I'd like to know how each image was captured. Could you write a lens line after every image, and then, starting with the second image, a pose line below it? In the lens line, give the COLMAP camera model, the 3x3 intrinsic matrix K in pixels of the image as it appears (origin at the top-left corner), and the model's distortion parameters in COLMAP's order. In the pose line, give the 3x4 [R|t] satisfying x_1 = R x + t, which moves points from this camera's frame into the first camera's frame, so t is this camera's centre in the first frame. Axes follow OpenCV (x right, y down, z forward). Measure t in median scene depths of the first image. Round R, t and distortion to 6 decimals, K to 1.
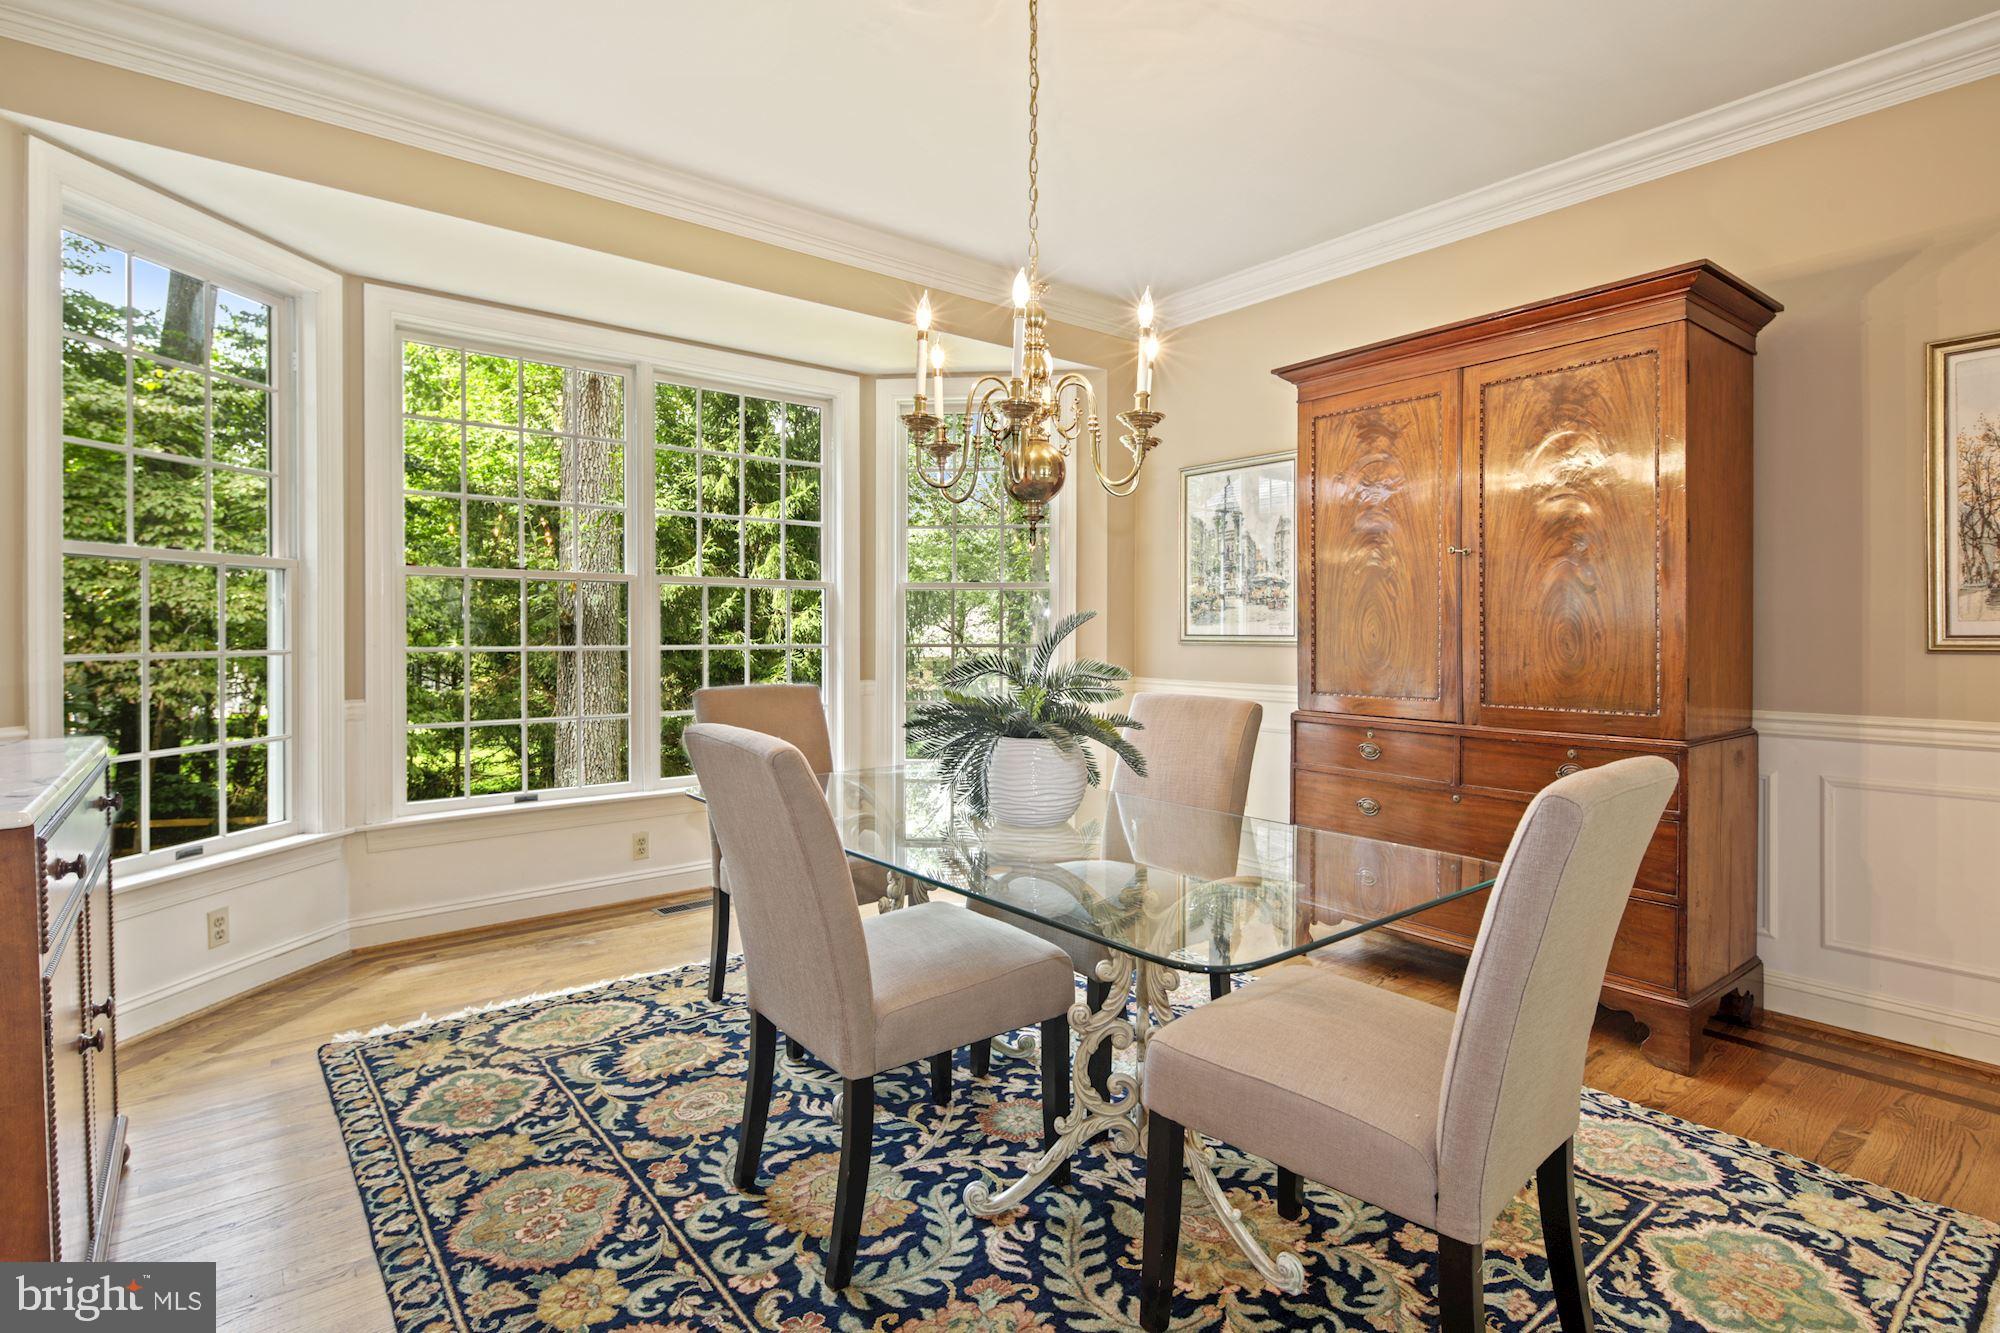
lens RADIAL K [[979.9, 0, 990.3], [0, 979.9, 637.5], [0, 0, 1]] dist [0.001526, 0.000223]
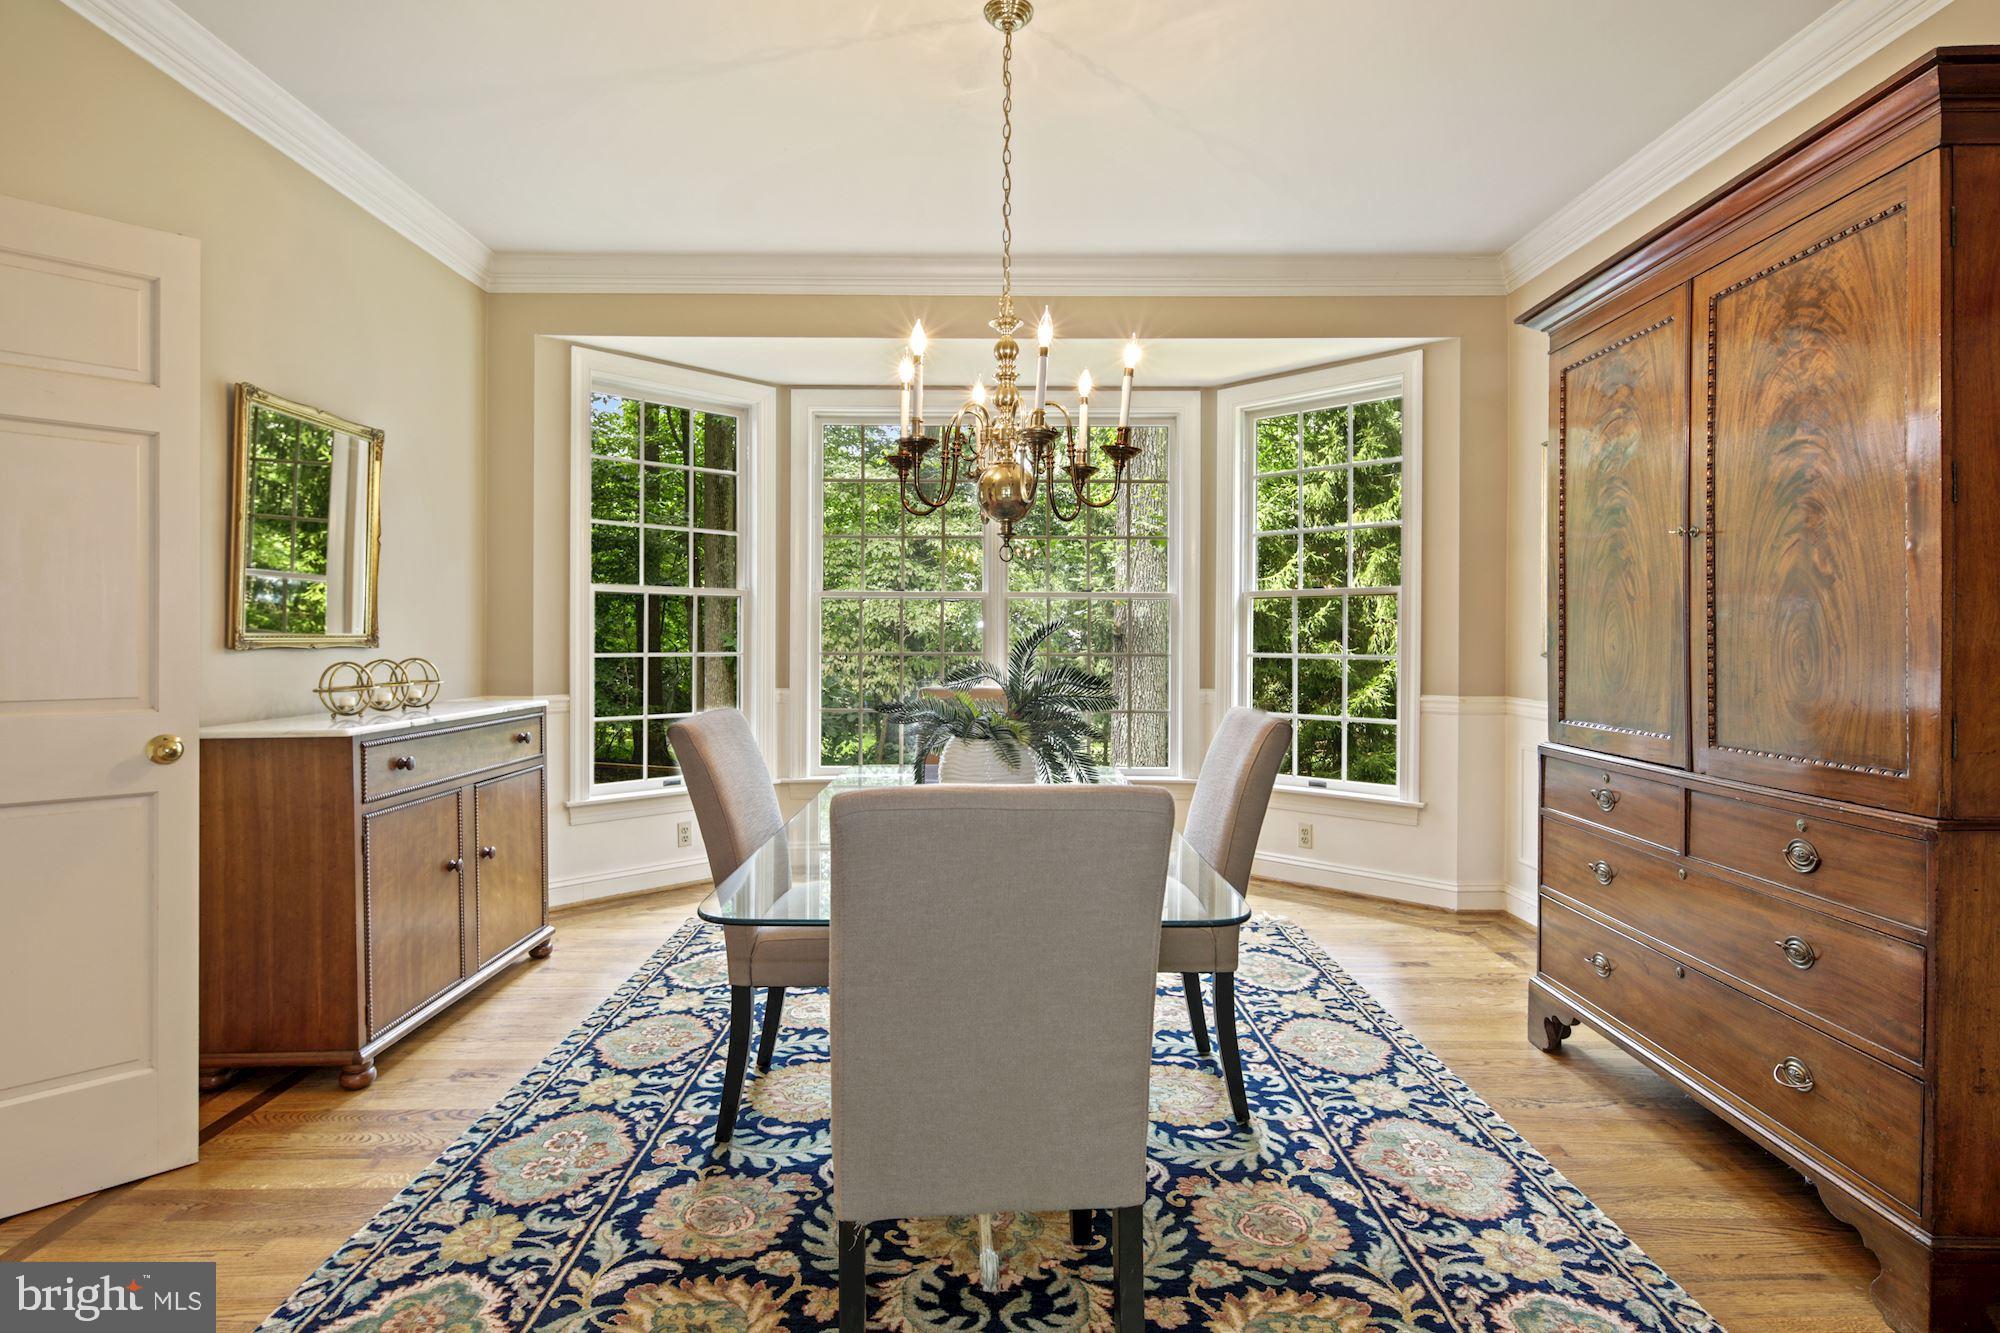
lens RADIAL K [[979.9, 0, 990.3], [0, 979.9, 637.5], [0, 0, 1]] dist [0.001526, 0.000223]
pose [[0.777671, 0.001630, -0.628669, 0.547280], [-0.007621, 0.999948, -0.006835, -0.001521], [0.628625, 0.010106, 0.777643, 0.116457]]
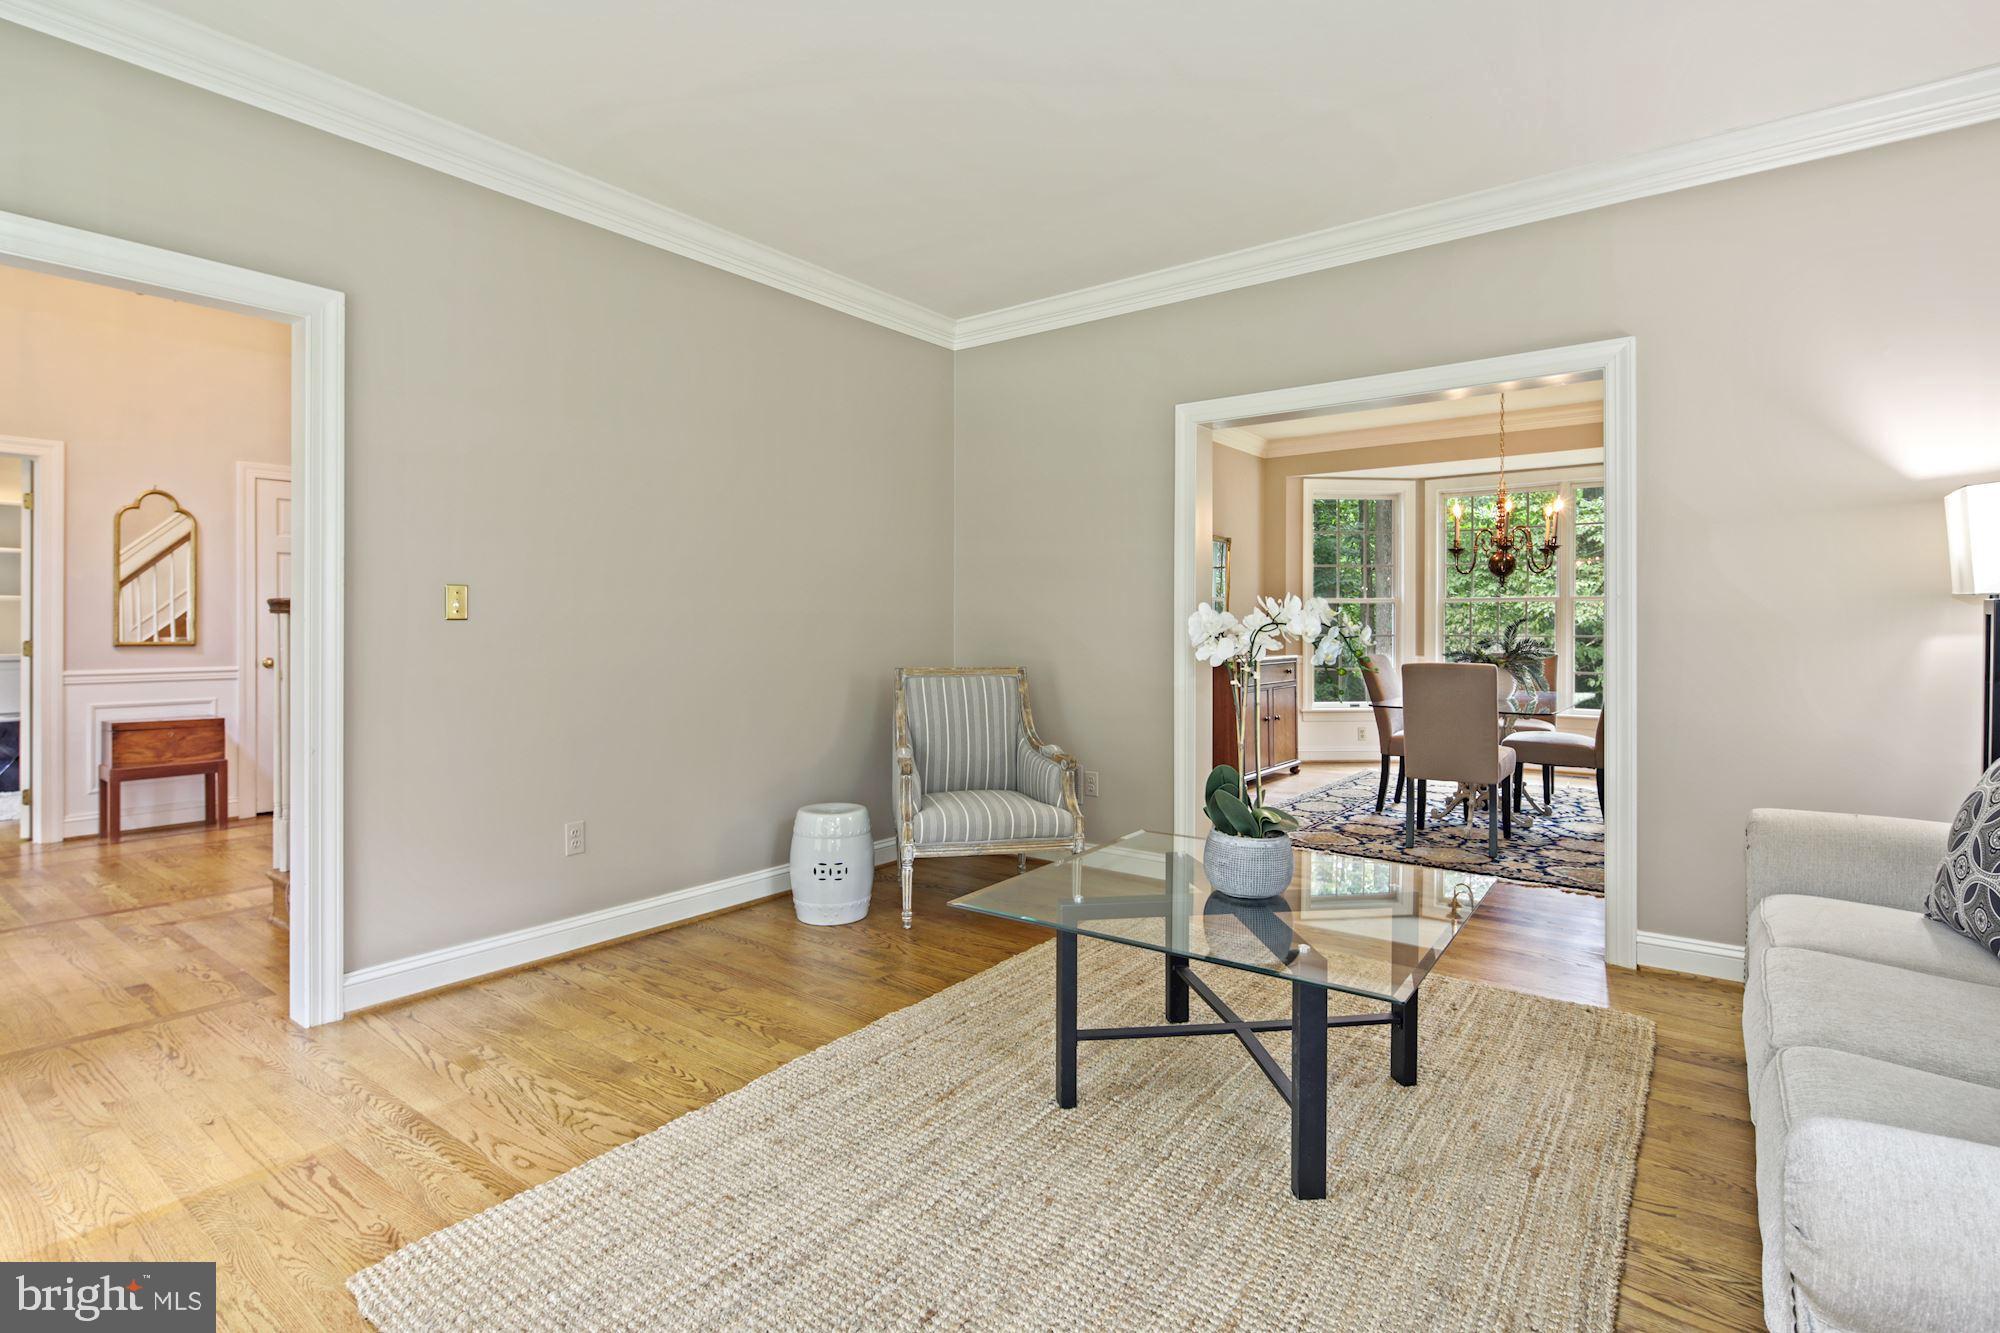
lens RADIAL K [[988.9, 0, 985.1], [0, 988.9, 626.6], [0, 0, 1]] dist [0.001225, 0.000290]
pose [[0.229506, -0.000127, -0.973307, 1.706202], [-0.009135, 0.999956, -0.002285, 0.008580], [0.973264, 0.009416, 0.229495, -0.681623]]
